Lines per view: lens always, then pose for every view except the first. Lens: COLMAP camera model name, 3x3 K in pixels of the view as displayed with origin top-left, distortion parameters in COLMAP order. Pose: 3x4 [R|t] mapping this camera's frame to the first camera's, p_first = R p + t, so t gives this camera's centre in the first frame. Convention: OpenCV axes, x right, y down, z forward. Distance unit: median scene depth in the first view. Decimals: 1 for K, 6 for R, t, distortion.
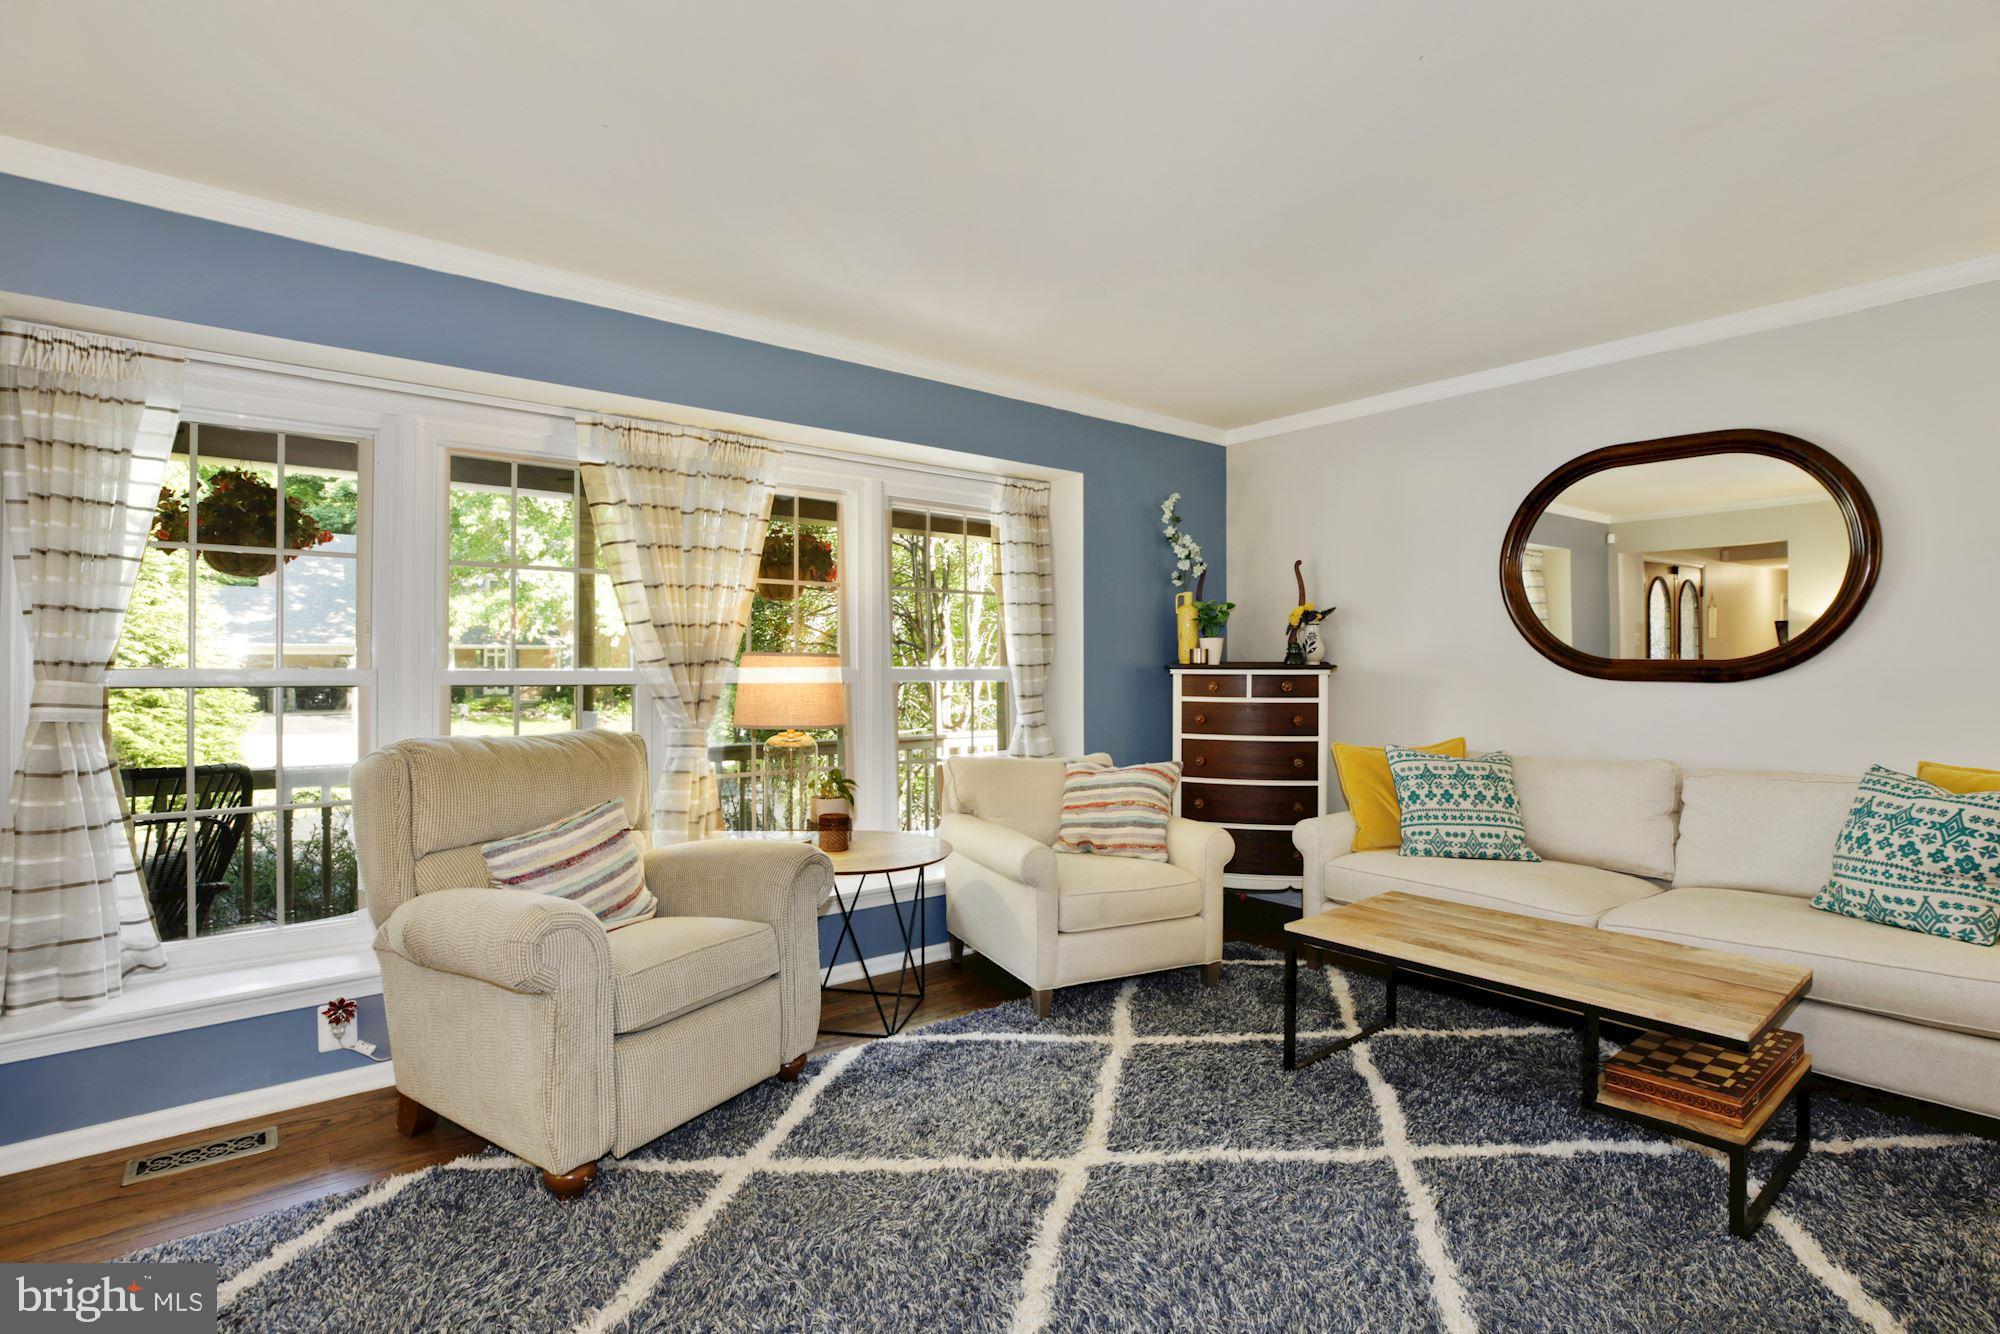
lens RADIAL K [[956.4, 0, 1003.0], [0, 956.4, 666.7], [0, 0, 1]] dist [-0.000389, 0.000073]
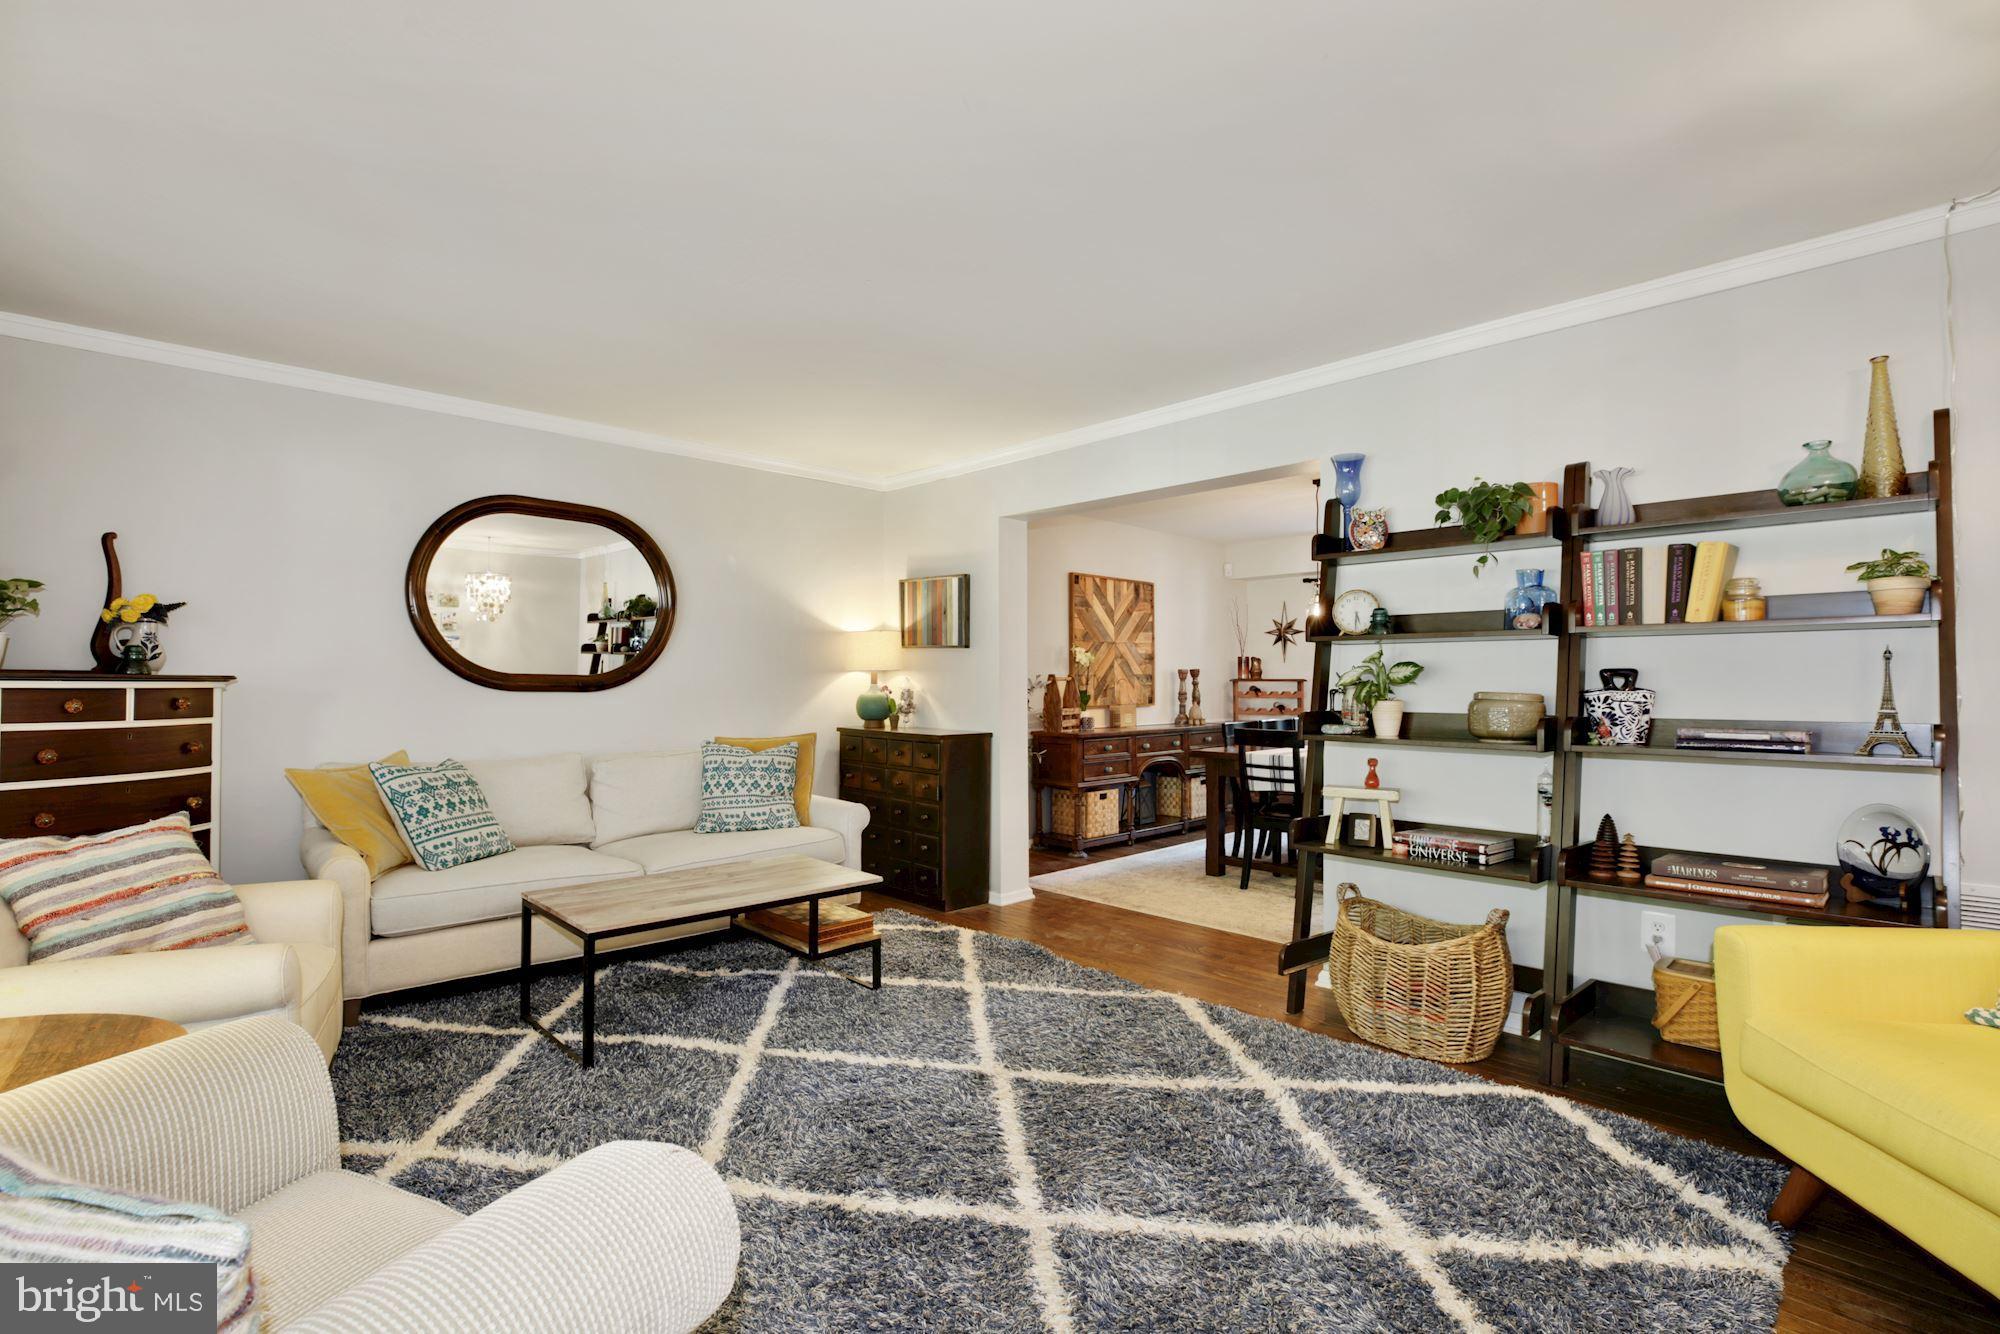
lens RADIAL K [[919.4, 0, 1002.7], [0, 919.4, 678.7], [0, 0, 1]] dist [-0.006208, 0.001422]
pose [[-0.067814, 0.008127, 0.997665, -0.556048], [-0.001567, 0.999965, -0.008253, 0.006955], [-0.997697, -0.002123, -0.067799, 0.479587]]
